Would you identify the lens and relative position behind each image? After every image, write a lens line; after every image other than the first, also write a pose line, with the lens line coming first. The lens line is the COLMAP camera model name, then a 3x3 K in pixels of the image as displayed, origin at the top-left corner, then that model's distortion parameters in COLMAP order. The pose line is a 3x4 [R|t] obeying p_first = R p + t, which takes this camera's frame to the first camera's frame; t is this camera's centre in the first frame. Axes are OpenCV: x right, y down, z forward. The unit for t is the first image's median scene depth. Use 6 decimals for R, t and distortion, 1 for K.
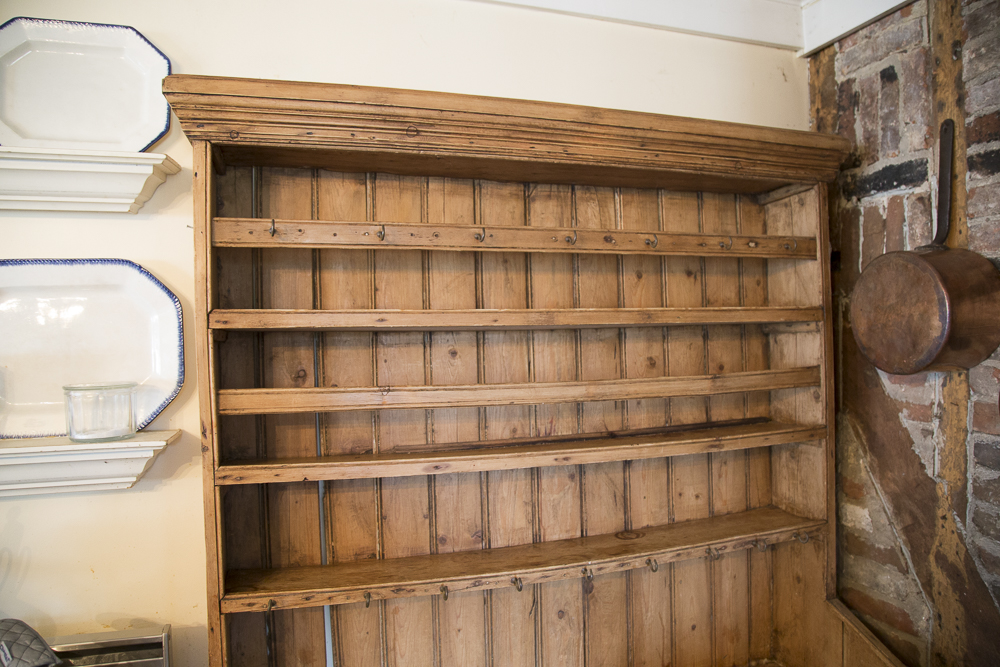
lens RADIAL K [[683.2, 0, 500.0], [0, 683.2, 333.5], [0, 0, 1]] dist [-0.129067, 0.066846]
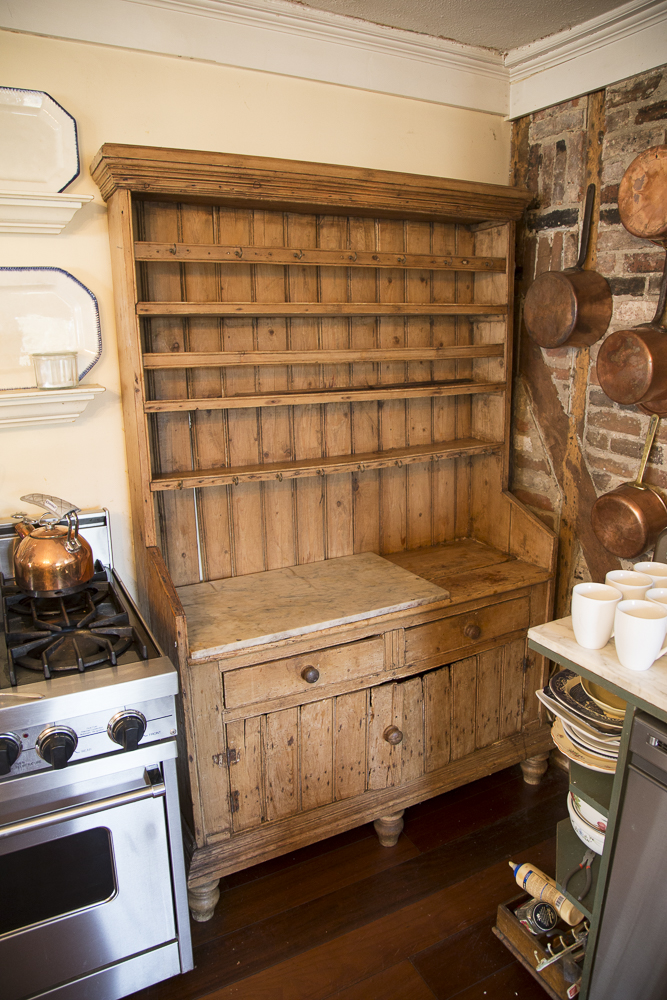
lens RADIAL K [[683.2, 0, 337.8], [0, 683.2, 497.0], [0, 0, 1]] dist [-0.129067, 0.066846]
pose [[0.983797, -0.036195, 0.175592, -0.201906], [-0.007231, 0.970601, 0.240587, 0.021603], [-0.179138, -0.237958, 0.954613, -0.549143]]
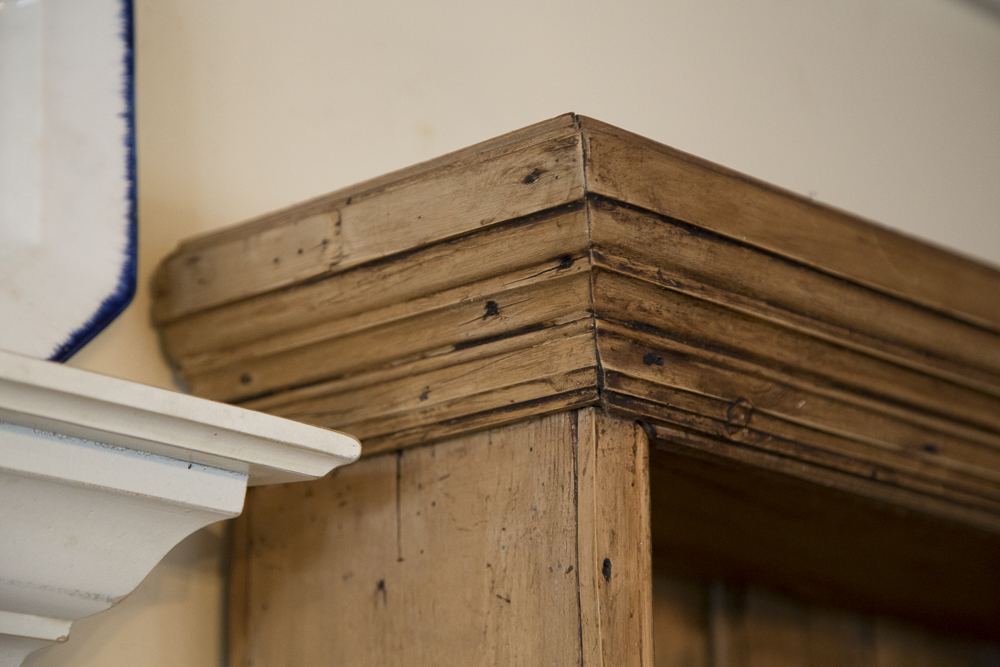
lens RADIAL K [[2597.9, 0, 500.0], [0, 2597.9, 333.5], [0, 0, 1]] dist [0.455960, 0.070394]
pose [[0.878437, 0.147045, 0.454673, -0.692926], [-0.016662, 0.960325, -0.278385, -0.056954], [-0.477568, 0.236967, 0.846035, 0.207274]]
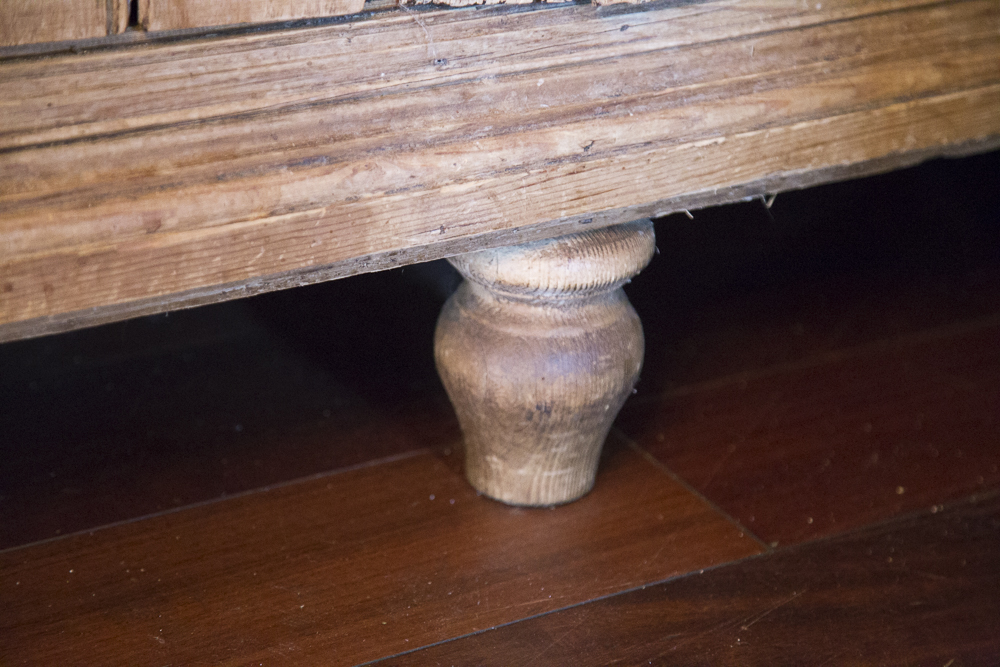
lens RADIAL K [[2597.9, 0, 500.0], [0, 2597.9, 333.5], [0, 0, 1]] dist [0.455960, 0.070394]
pose [[0.969576, -0.044762, 0.240665, -0.057389], [-0.063180, 0.904071, 0.422686, 0.773677], [-0.236498, -0.425031, 0.873738, -0.011472]]
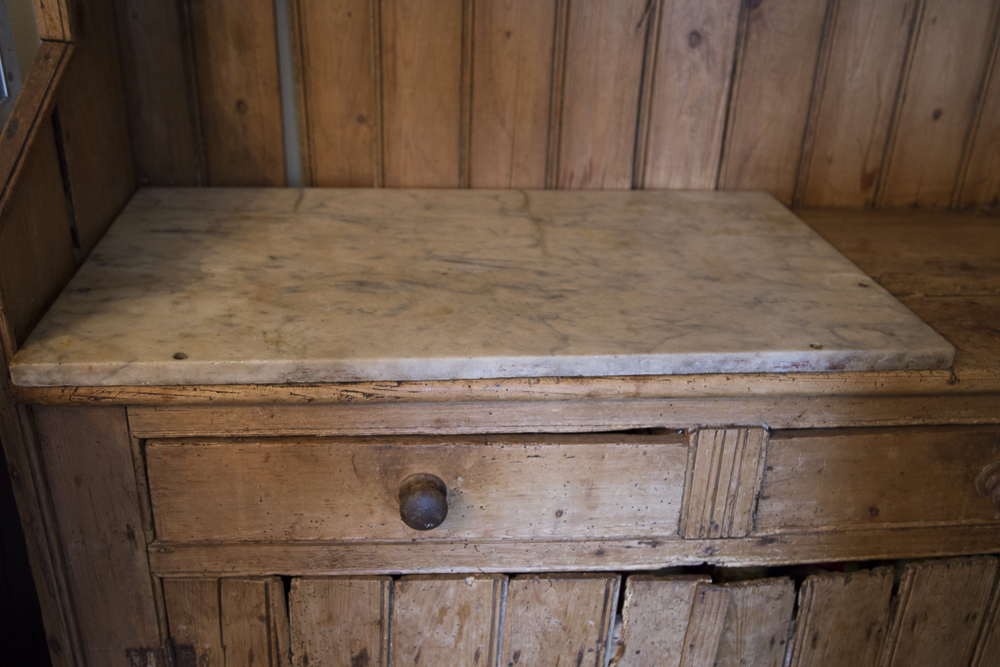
lens RADIAL K [[928.3, 0, 500.0], [0, 928.3, 333.5], [0, 0, 1]] dist [-0.047928, 0.103202]
pose [[0.976847, 0.145148, -0.157167, 0.094375], [-0.059014, 0.888953, 0.454180, 0.313597], [0.205638, -0.434389, 0.876937, 0.189810]]
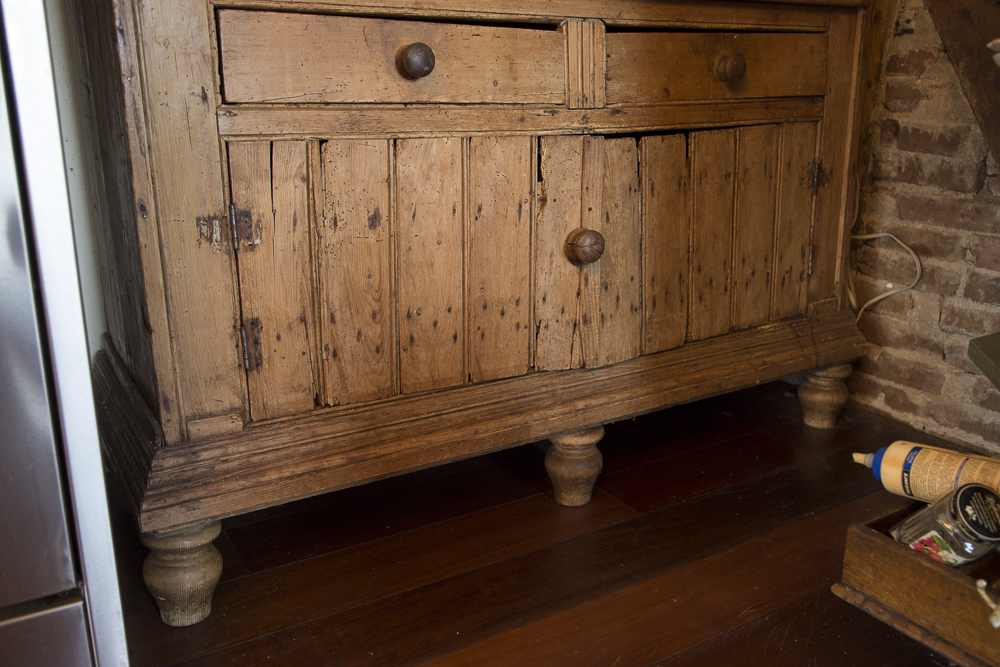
lens RADIAL K [[857.3, 0, 500.0], [0, 857.3, 333.5], [0, 0, 1]] dist [-0.065183, 0.080553]
pose [[0.971627, -0.054759, 0.230093, -0.151640], [-0.009783, 0.962692, 0.270422, 0.715059], [-0.236317, -0.265001, 0.934842, -0.163237]]
